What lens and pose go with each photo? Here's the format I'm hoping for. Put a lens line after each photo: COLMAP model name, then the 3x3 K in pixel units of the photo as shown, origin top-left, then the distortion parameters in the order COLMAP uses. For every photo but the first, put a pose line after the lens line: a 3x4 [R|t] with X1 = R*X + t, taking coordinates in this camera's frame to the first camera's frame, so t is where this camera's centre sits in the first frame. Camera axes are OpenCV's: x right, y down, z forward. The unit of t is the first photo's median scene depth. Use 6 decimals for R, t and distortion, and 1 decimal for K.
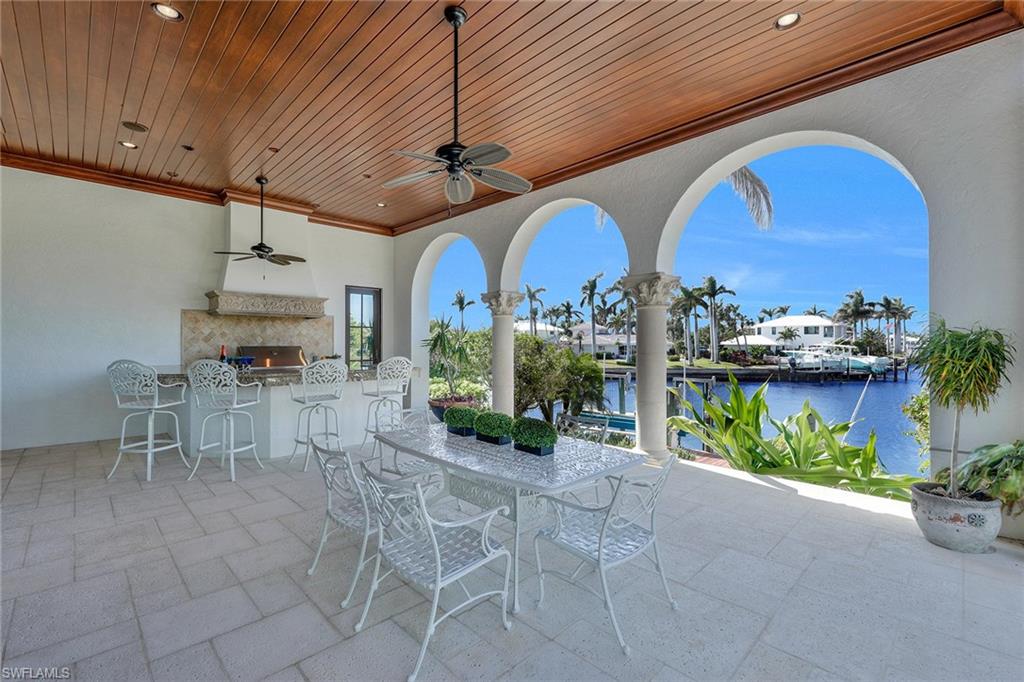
lens RADIAL K [[446.9, 0, 518.7], [0, 446.9, 332.6], [0, 0, 1]] dist [0.015001, -0.000999]
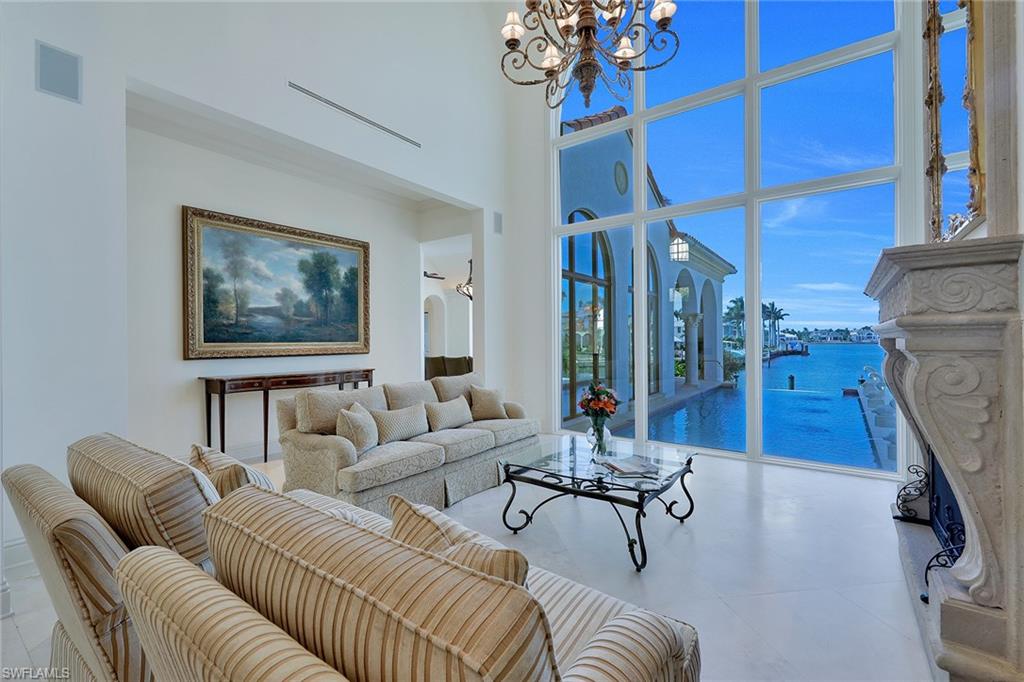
lens RADIAL K [[446.9, 0, 508.7], [0, 446.9, 343.0], [0, 0, 1]] dist [0.015001, -0.000999]
pose [[0.988798, -0.010619, 0.148885, -0.075807], [0.006921, 0.999655, 0.025336, -0.002831], [-0.149102, -0.024022, 0.988530, -0.152676]]
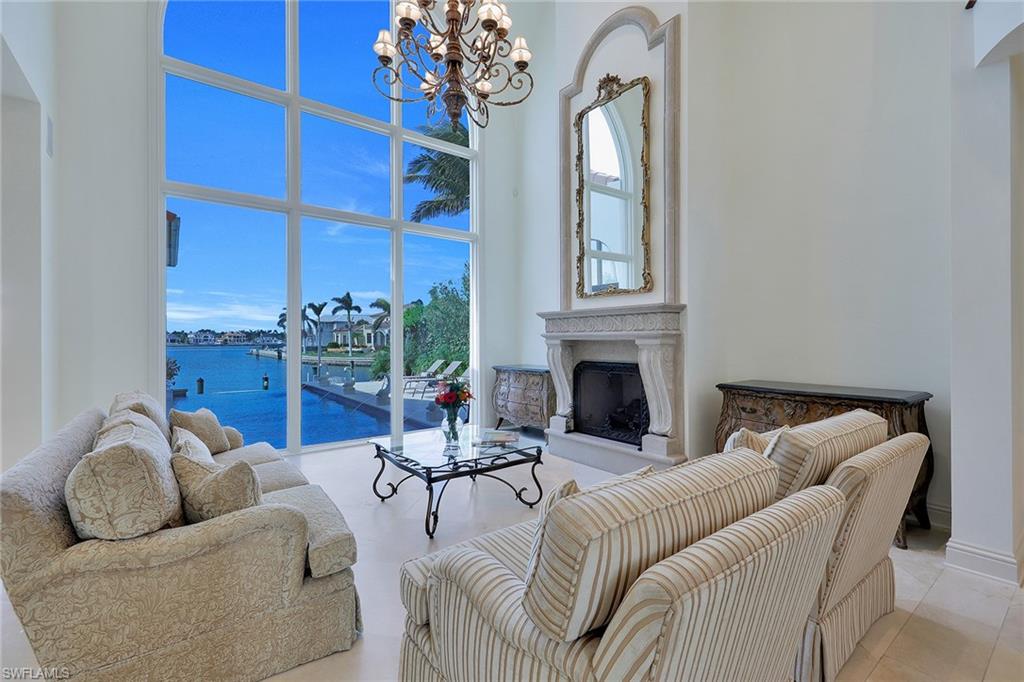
lens RADIAL K [[446.9, 0, 513.0], [0, 446.9, 341.9], [0, 0, 1]] dist [0.015001, -0.000999]
pose [[0.140548, -0.006558, 0.990052, -0.105551], [-0.017598, 0.999804, 0.009120, -0.002349], [-0.989917, -0.018705, 0.140405, -0.126931]]
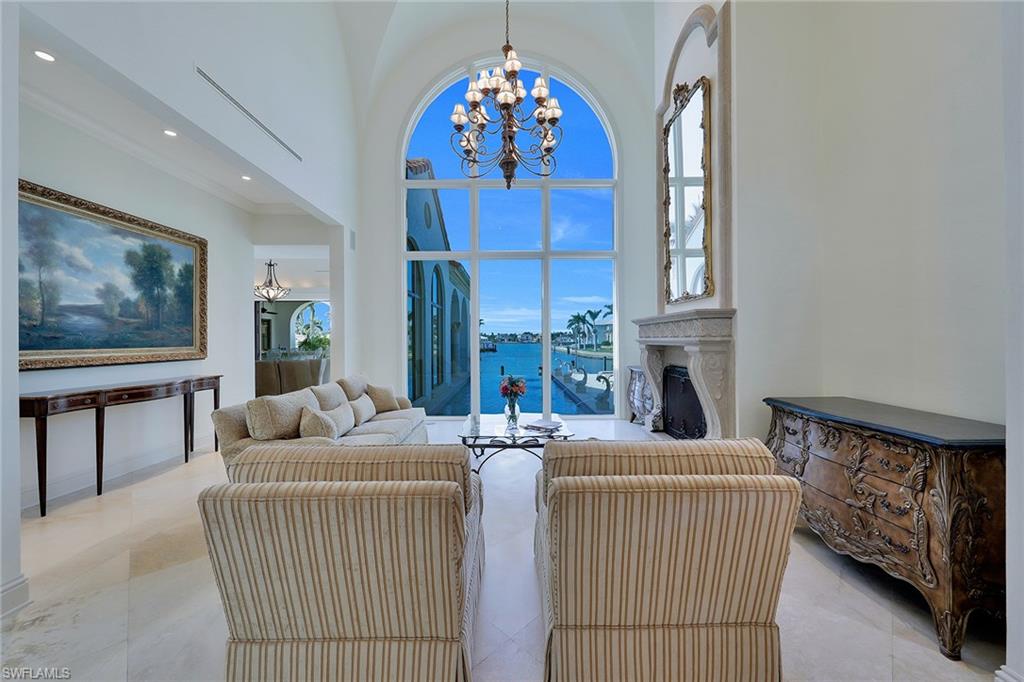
lens RADIAL K [[373.6, 0, 513.0], [0, 373.6, 342.2], [0, 0, 1]] dist [-0.003327, -0.000723]
pose [[0.704078, -0.010942, 0.710039, -0.096872], [-0.006888, 0.999729, 0.022236, -0.003614], [-0.710090, -0.020547, 0.703811, -0.149268]]
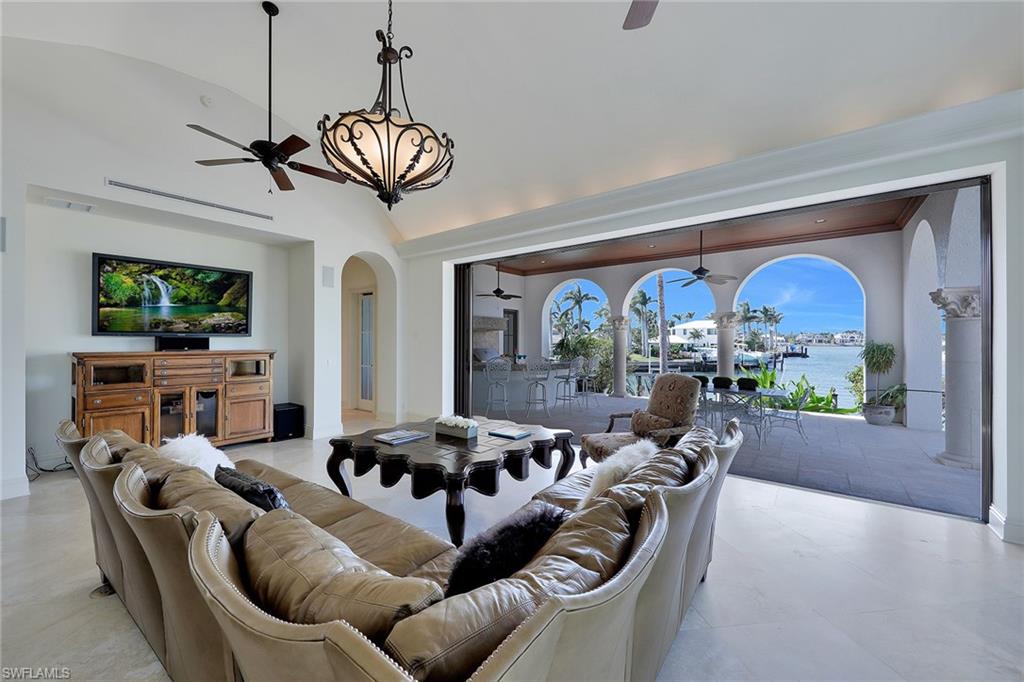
lens RADIAL K [[390.4, 0, 510.8], [0, 390.4, 333.0], [0, 0, 1]] dist [0.002404, 0.000127]
pose [[0.993018, 0.002495, 0.117936, -0.059818], [-0.002793, 0.999993, 0.002358, -0.002711], [-0.117929, -0.002671, 0.993018, -0.042137]]
